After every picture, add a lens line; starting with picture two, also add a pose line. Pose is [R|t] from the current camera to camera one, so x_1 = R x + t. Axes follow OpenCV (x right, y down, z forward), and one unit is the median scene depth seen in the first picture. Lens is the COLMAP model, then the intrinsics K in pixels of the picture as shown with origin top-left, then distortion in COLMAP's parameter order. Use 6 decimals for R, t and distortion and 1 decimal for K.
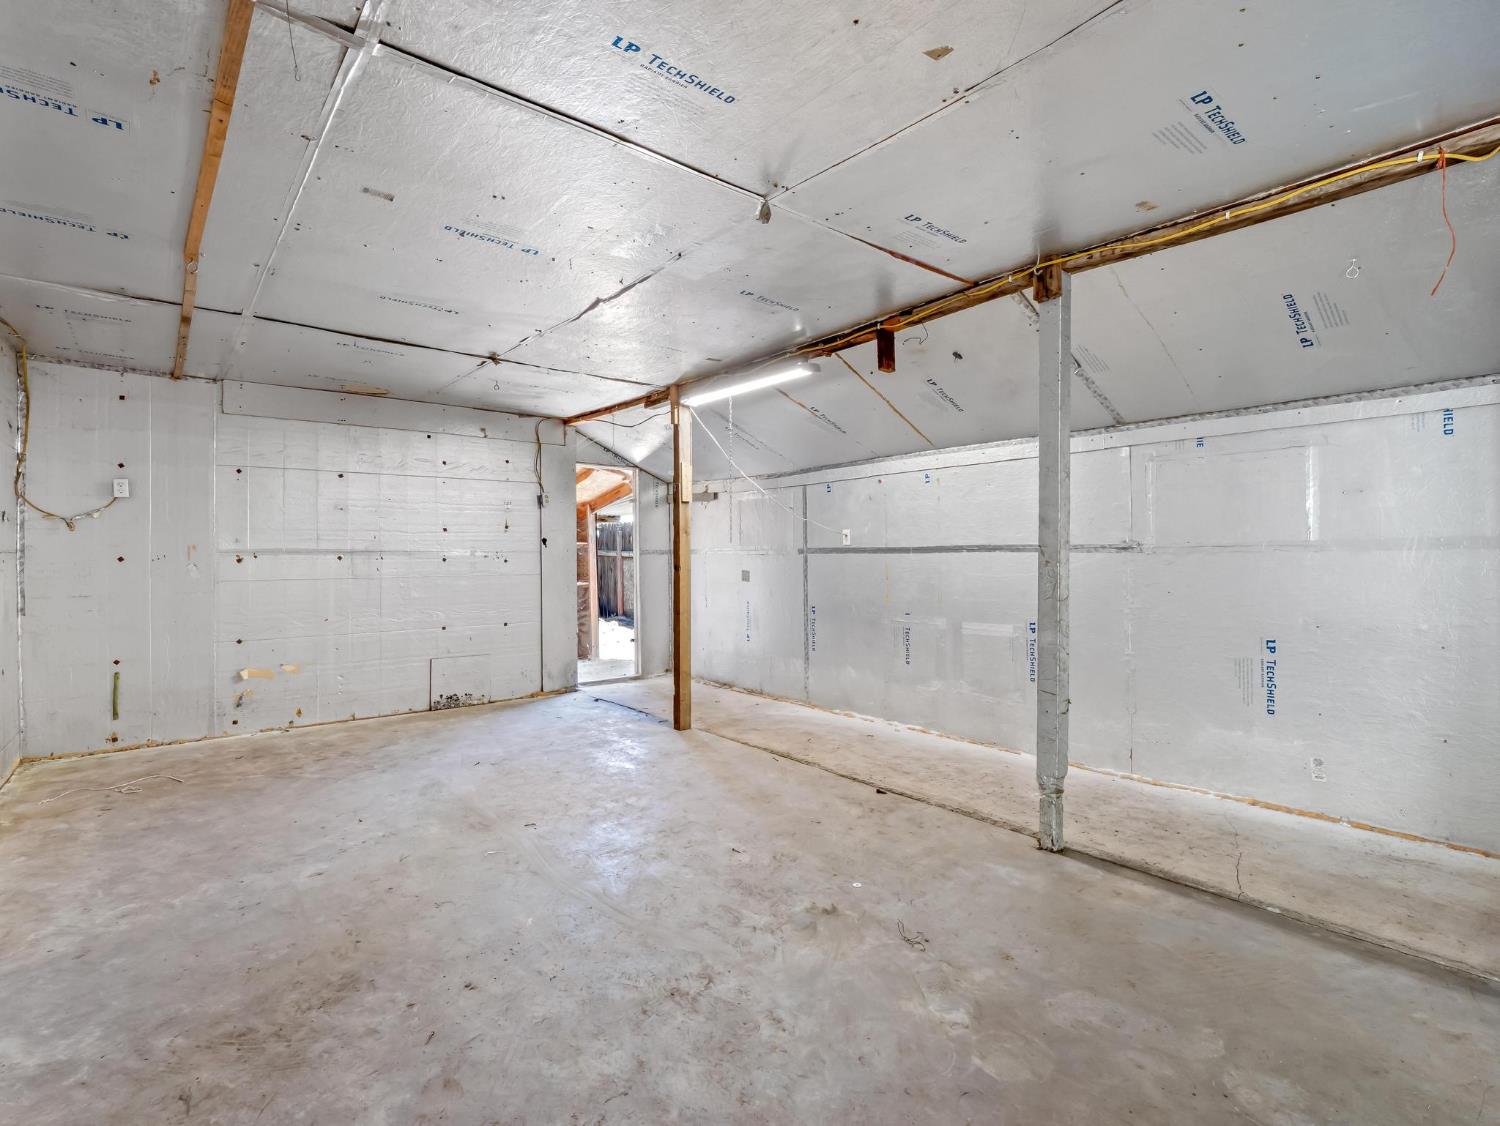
lens RADIAL K [[730.3, 0, 745.8], [0, 730.3, 555.6], [0, 0, 1]] dist [-0.003392, -0.009863]
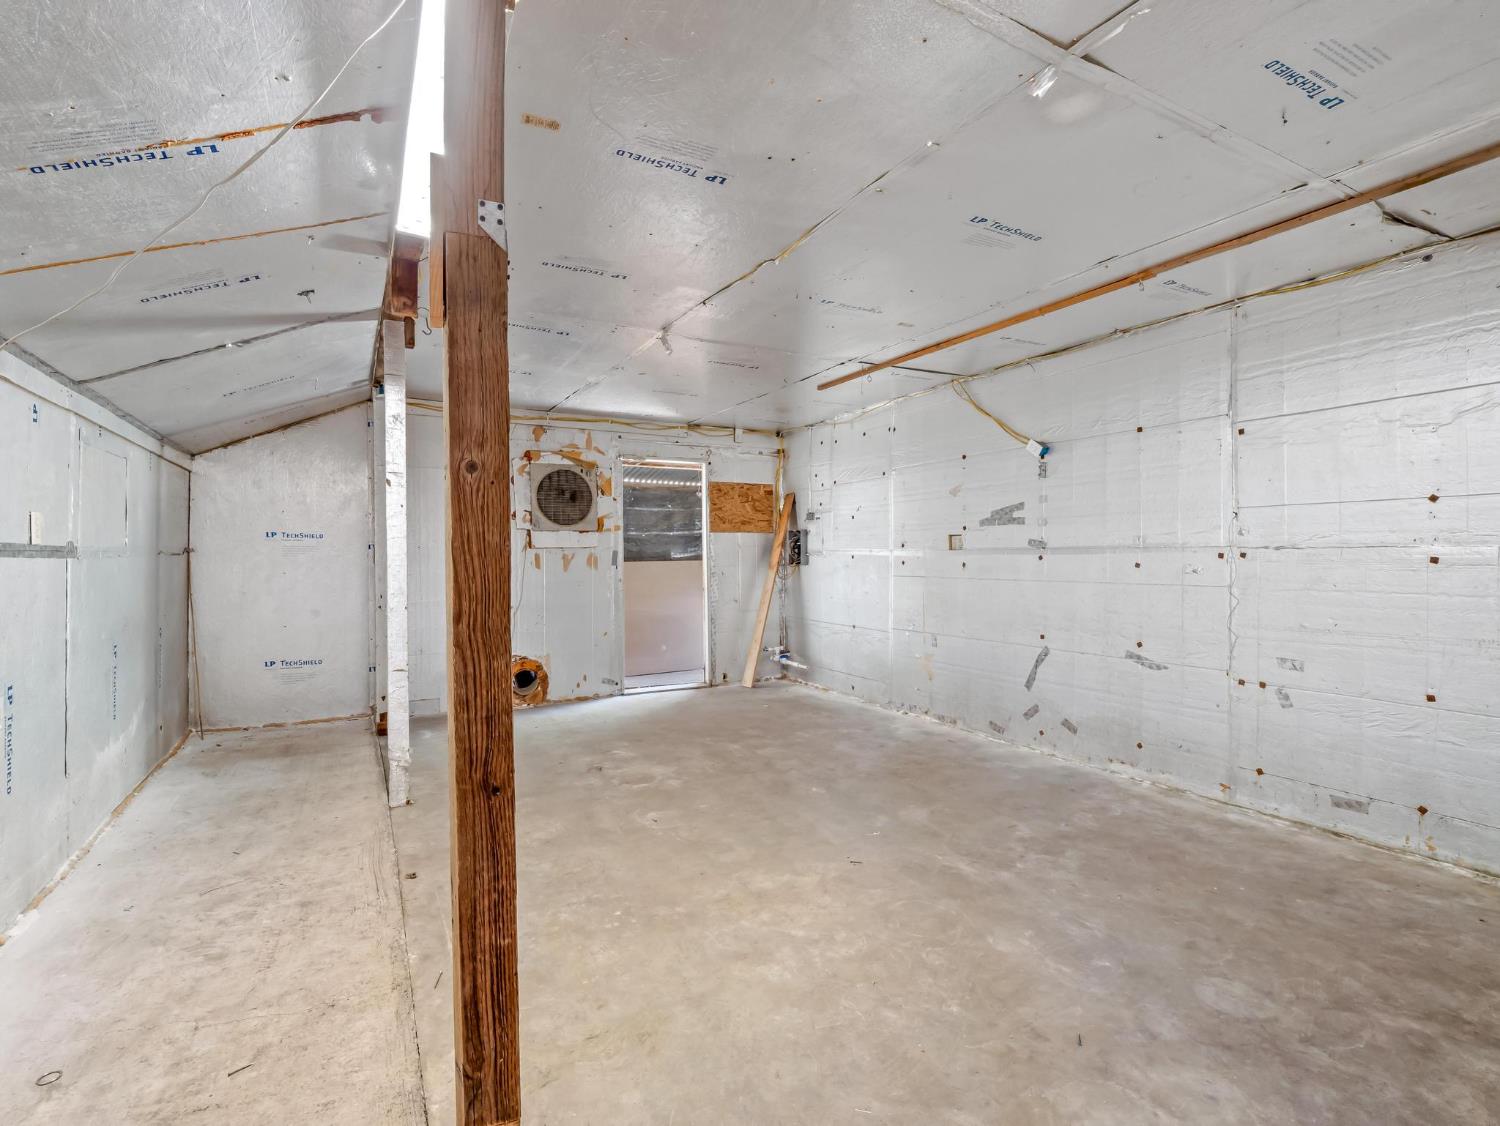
lens RADIAL K [[730.3, 0, 745.8], [0, 730.3, 555.6], [0, 0, 1]] dist [-0.003392, -0.009863]
pose [[-0.981719, 0.006159, 0.190235, -0.327062], [0.006849, 0.999972, 0.002971, -0.004181], [-0.190211, 0.004219, -0.981734, 1.850152]]
